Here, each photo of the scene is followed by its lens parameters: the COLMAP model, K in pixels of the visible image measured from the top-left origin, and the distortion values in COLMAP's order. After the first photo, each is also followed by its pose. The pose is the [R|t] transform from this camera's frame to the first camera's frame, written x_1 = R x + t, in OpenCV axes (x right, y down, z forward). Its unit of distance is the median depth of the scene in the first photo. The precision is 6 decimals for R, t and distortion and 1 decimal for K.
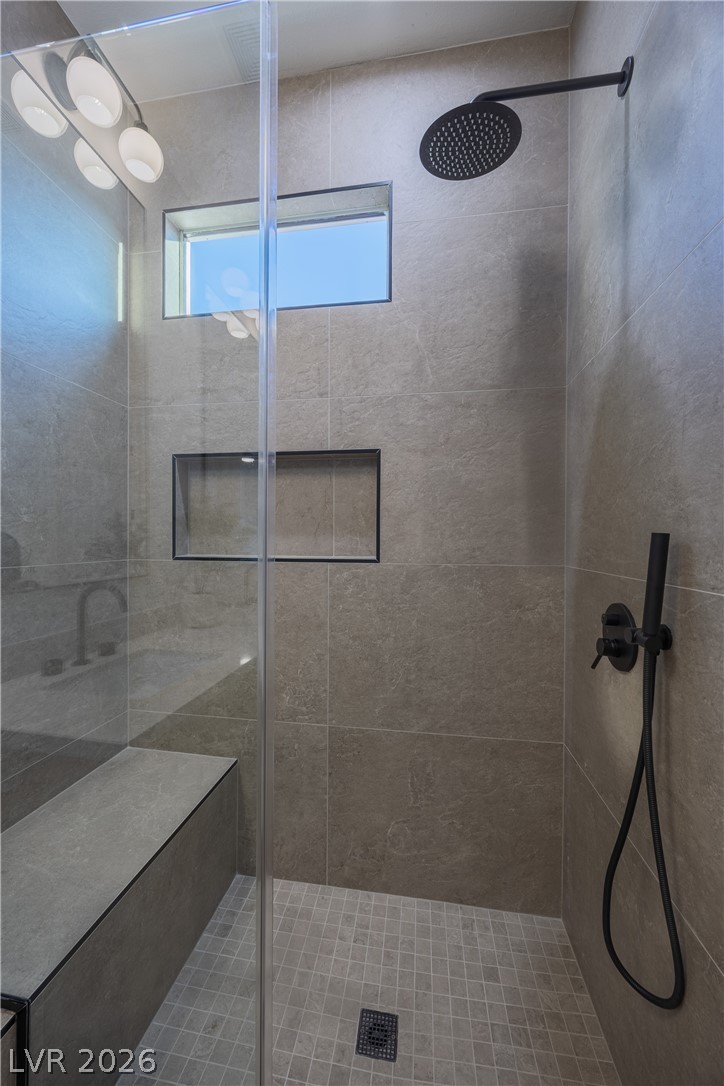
lens RADIAL K [[416.3, 0, 361.2], [0, 416.3, 559.8], [0, 0, 1]] dist [-0.002948, -0.000137]
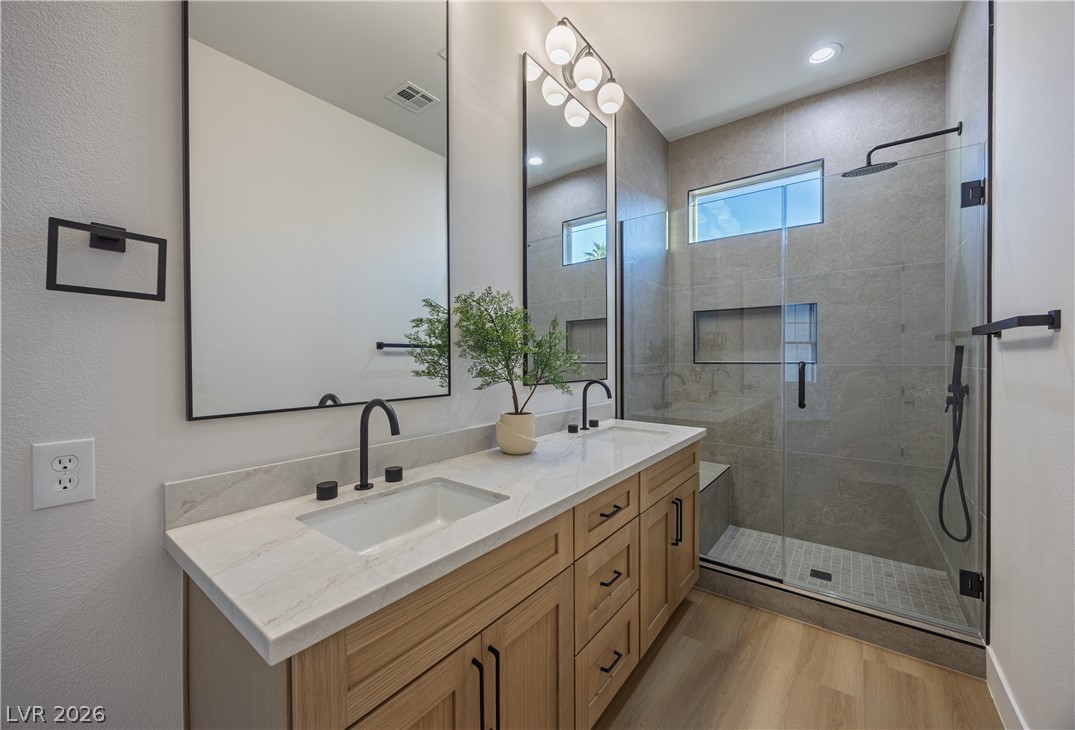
lens RADIAL K [[415.5, 0, 549.7], [0, 415.5, 366.9], [0, 0, 1]] dist [0.002405, -0.000205]
pose [[0.886031, -0.006167, -0.463585, -0.152033], [0.009722, 0.999939, 0.005278, -0.002916], [0.463524, -0.009183, 0.886037, -1.200218]]
